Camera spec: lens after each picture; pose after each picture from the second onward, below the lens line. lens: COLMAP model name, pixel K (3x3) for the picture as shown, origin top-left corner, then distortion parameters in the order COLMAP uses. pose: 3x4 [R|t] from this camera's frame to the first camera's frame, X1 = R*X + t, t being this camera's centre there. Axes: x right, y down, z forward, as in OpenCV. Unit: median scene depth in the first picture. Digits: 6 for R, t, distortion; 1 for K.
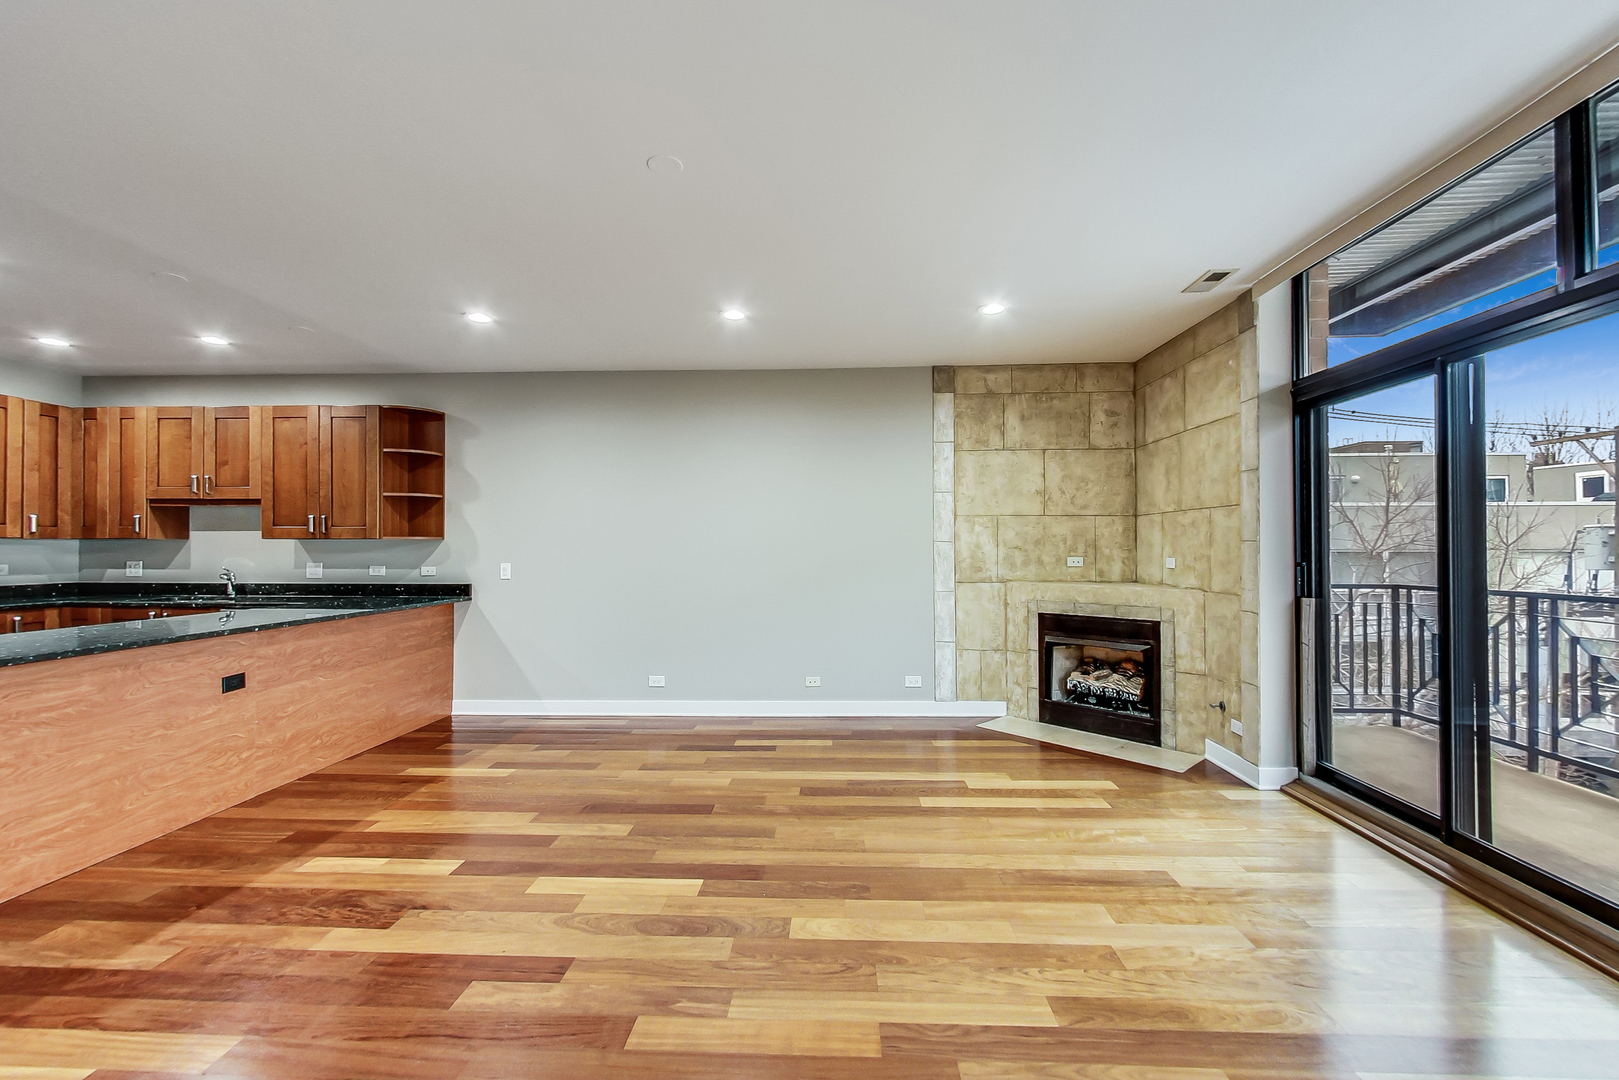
lens RADIAL K [[668.2, 0, 814.3], [0, 668.2, 537.6], [0, 0, 1]] dist [0.001194, 0.000066]
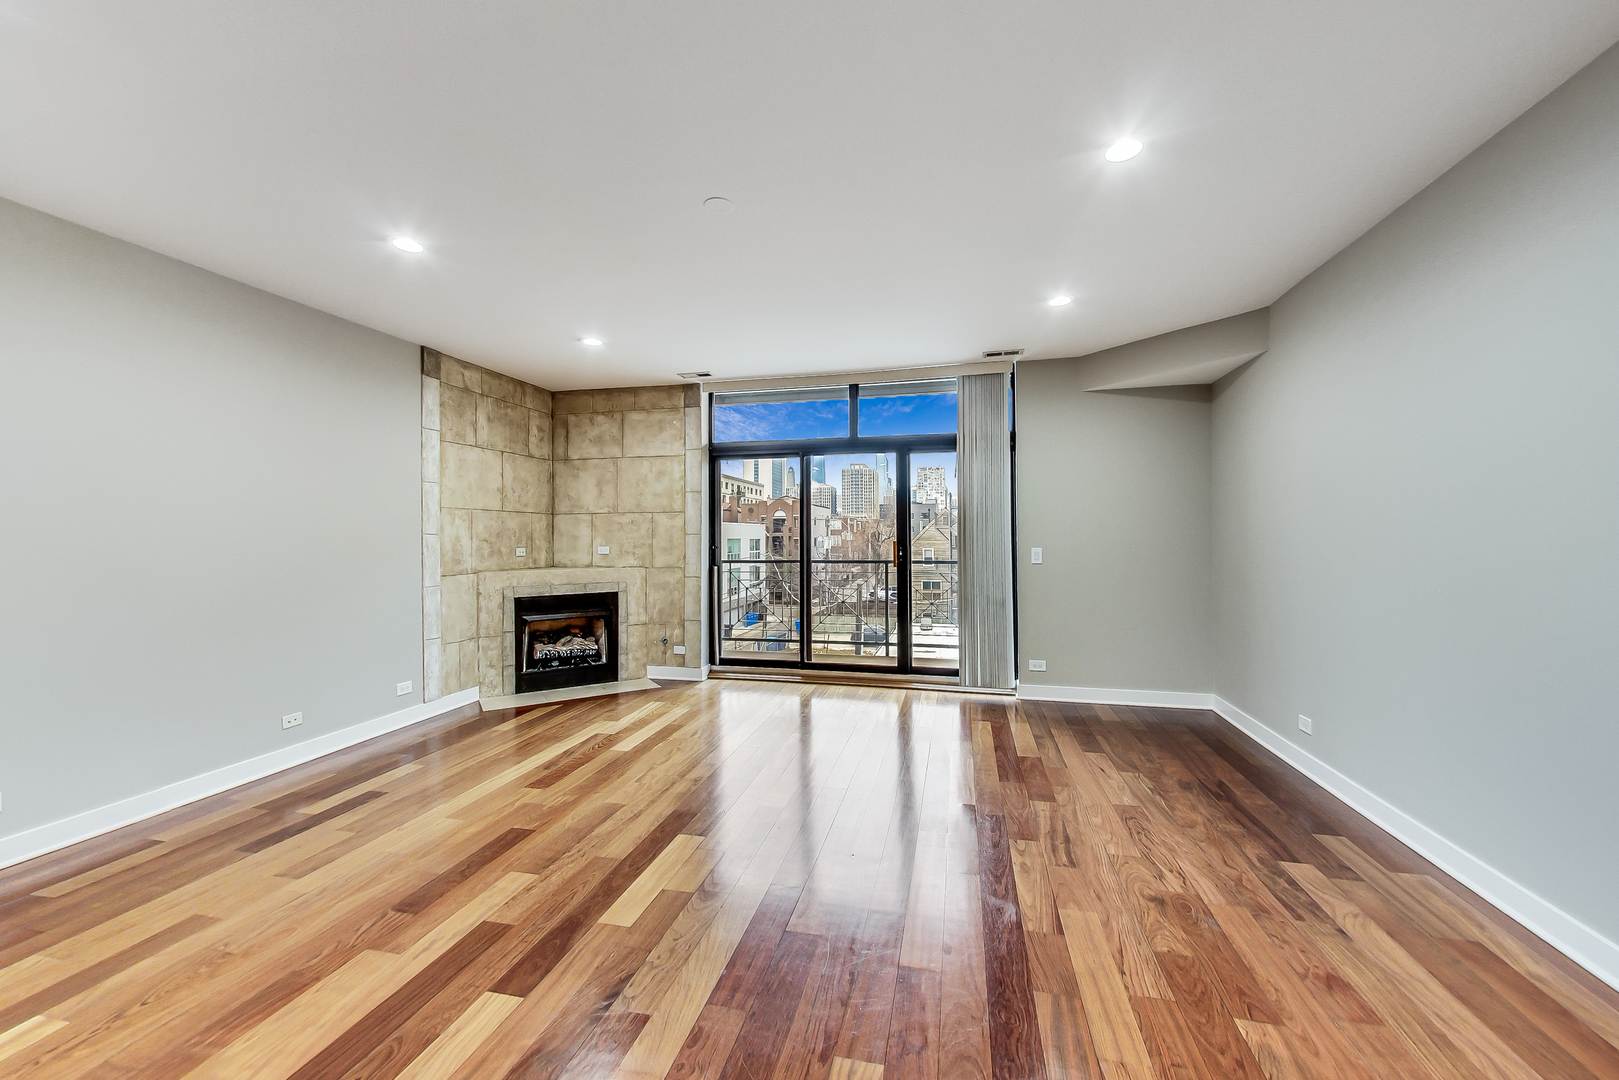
lens RADIAL K [[643.7, 0, 801.3], [0, 643.7, 542.1], [0, 0, 1]] dist [0.001003, 0.000130]
pose [[0.184080, -0.007022, 0.982886, -0.621908], [-0.007063, 0.999939, 0.008467, 0.006138], [-0.982886, -0.008501, 0.184020, 0.316848]]
